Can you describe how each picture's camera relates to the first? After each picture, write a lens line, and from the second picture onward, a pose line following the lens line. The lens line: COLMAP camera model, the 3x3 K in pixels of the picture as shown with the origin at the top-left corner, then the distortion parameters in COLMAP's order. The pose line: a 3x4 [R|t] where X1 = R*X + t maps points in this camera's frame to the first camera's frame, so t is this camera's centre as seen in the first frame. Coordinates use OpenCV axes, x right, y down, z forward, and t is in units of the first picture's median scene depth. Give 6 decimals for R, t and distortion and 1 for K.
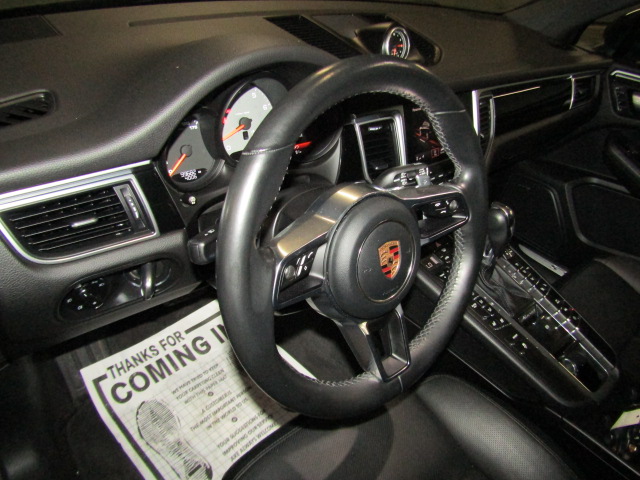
lens RADIAL K [[462.2, 0, 320.0], [0, 462.2, 240.0], [0, 0, 1]] dist [0.000315, 0.000250]
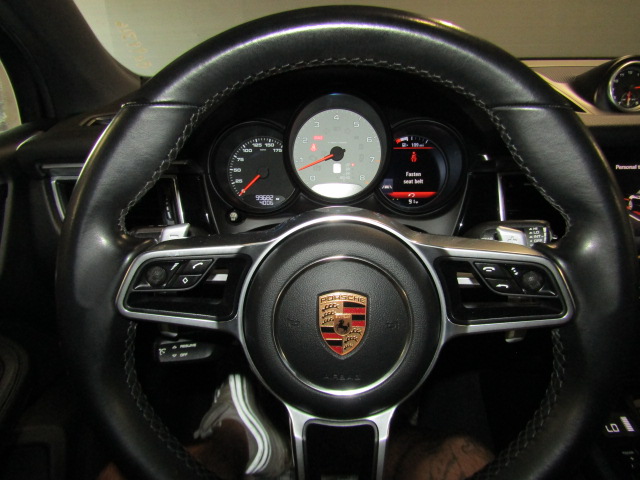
lens RADIAL K [[462.2, 0, 320.0], [0, 462.2, 240.0], [0, 0, 1]] dist [0.000315, 0.000250]
pose [[0.745694, 0.148149, -0.649610, 0.408062], [-0.298098, 0.946127, -0.126417, 0.019533], [0.595885, 0.287916, 0.749684, 0.390802]]
